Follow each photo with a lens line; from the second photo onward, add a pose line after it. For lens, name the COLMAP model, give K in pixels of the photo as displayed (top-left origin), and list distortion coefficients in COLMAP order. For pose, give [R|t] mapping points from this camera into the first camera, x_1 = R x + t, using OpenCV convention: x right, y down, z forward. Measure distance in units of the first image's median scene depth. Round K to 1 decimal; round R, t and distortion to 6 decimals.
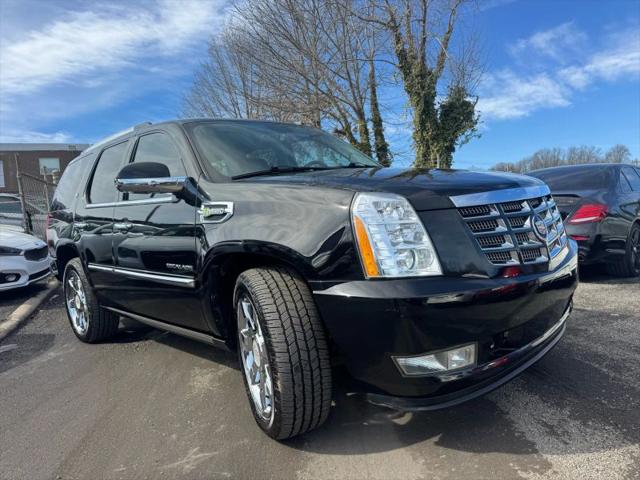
lens RADIAL K [[503.6, 0, 322.7], [0, 503.6, 253.4], [0, 0, 1]] dist [0.029762, -0.005559]
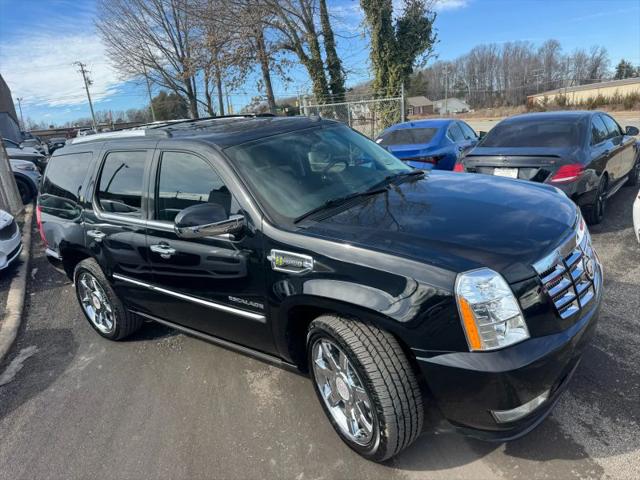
lens RADIAL K [[503.6, 0, 322.7], [0, 503.6, 253.4], [0, 0, 1]] dist [0.029762, -0.005559]
pose [[0.986753, -0.084155, 0.138698, -0.173231], [0.051052, 0.972578, 0.226905, -0.200445], [-0.153990, -0.216818, 0.963990, -0.008839]]
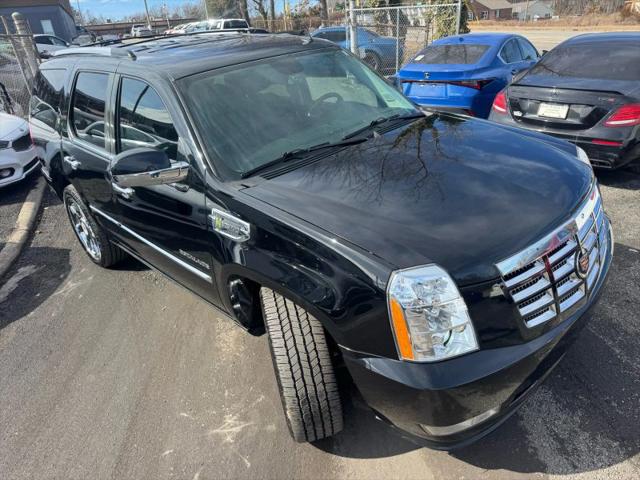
lens RADIAL K [[503.6, 0, 322.7], [0, 503.6, 253.4], [0, 0, 1]] dist [0.029762, -0.005559]
pose [[0.999773, -0.021107, -0.002735, -0.025448], [0.020478, 0.918947, 0.393849, -0.235069], [-0.005799, -0.393816, 0.919171, 0.081663]]
